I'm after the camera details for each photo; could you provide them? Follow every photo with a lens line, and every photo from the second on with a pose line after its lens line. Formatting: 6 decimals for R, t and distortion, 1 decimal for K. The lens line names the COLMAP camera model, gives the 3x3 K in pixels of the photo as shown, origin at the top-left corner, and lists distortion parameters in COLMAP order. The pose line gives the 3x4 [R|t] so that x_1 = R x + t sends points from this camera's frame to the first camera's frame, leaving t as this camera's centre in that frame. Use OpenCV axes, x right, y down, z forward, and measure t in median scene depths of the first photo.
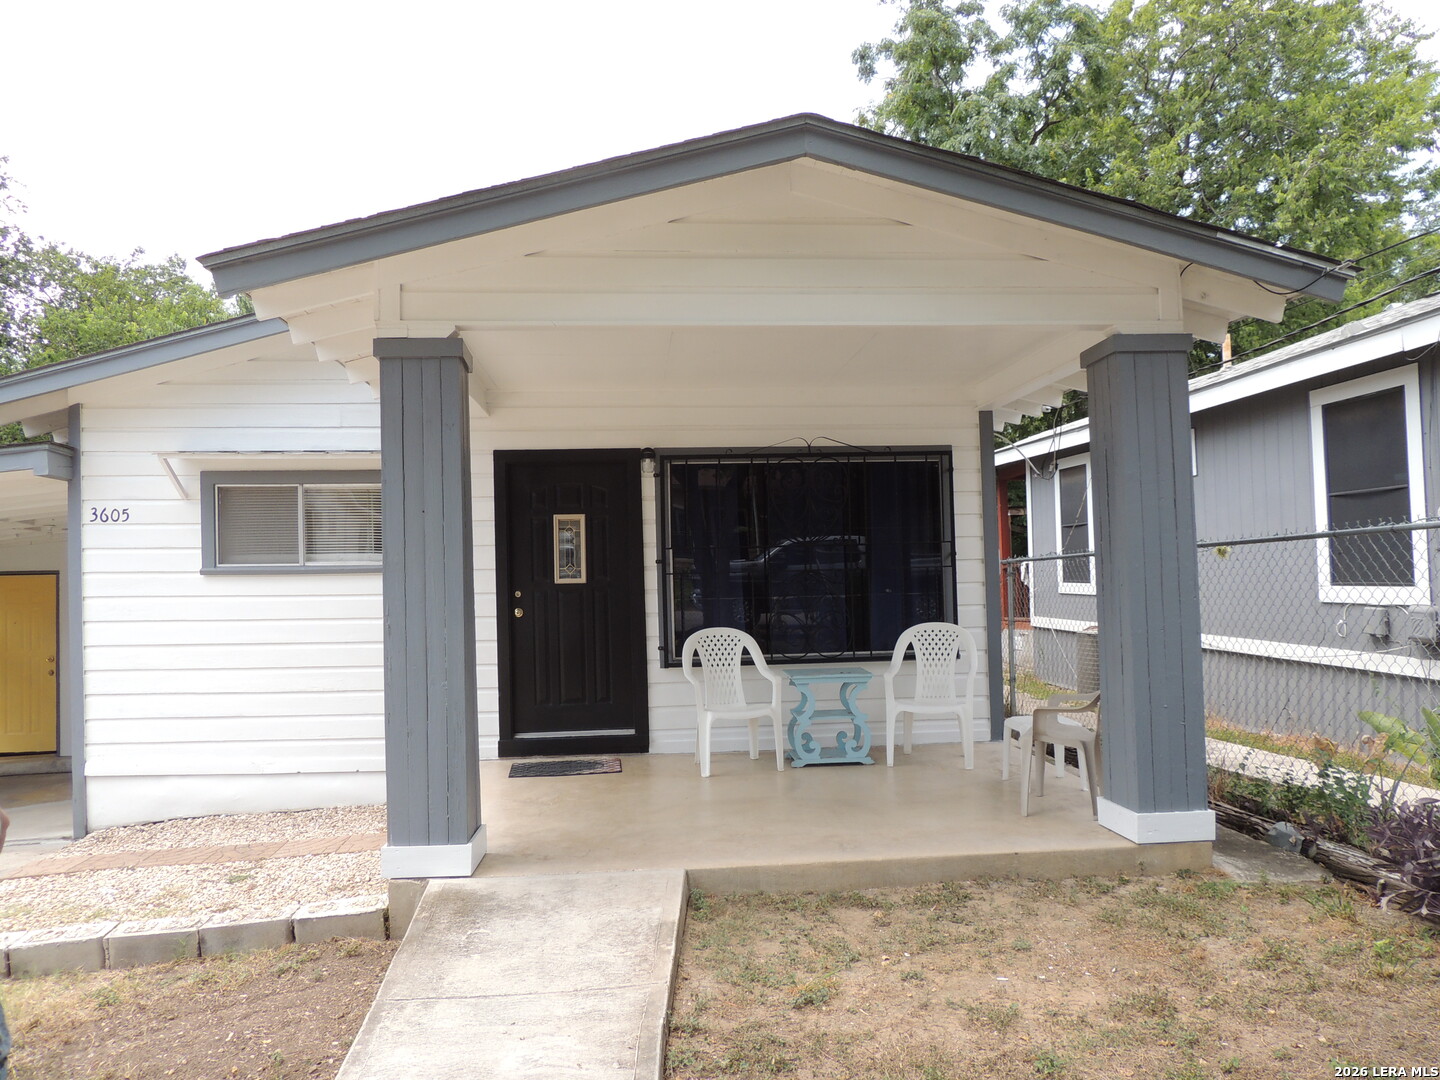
lens RADIAL K [[1027.7, 0, 720.0], [0, 1027.7, 540.0], [0, 0, 1]] dist [-0.000946, -0.040637]
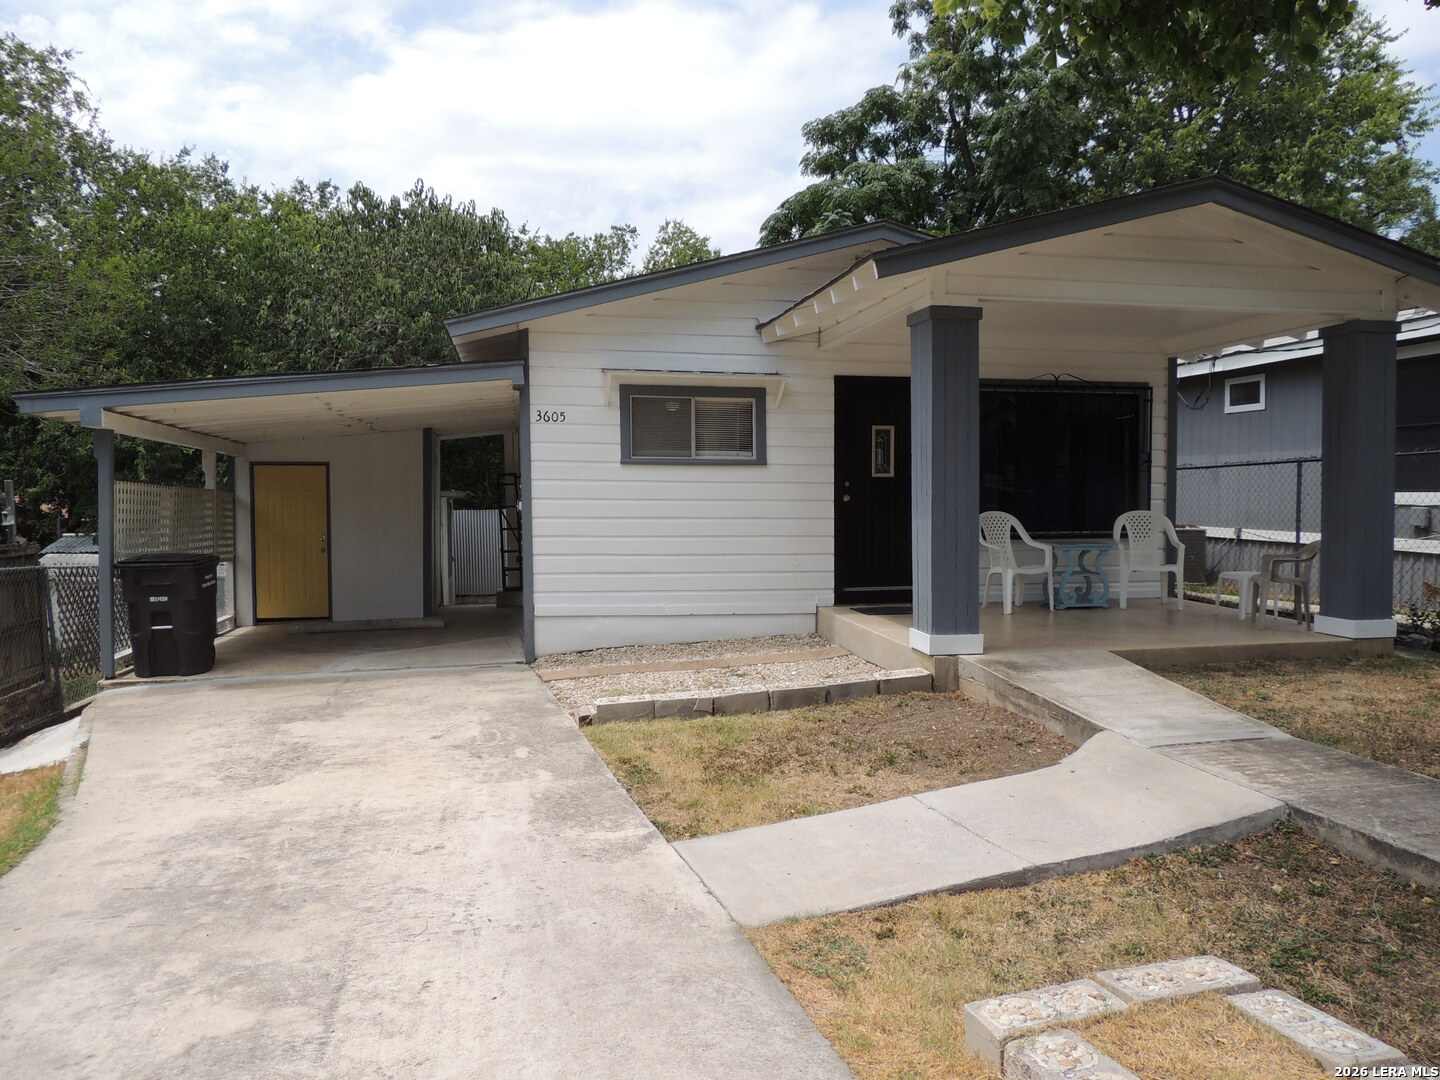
lens RADIAL K [[1027.7, 0, 720.0], [0, 1027.7, 540.0], [0, 0, 1]] dist [-0.000946, -0.040637]
pose [[0.993127, 0.014141, 0.116186, -0.525646], [-0.023406, 0.996618, 0.078768, 0.023733], [-0.114680, -0.080947, 0.990099, -0.321333]]
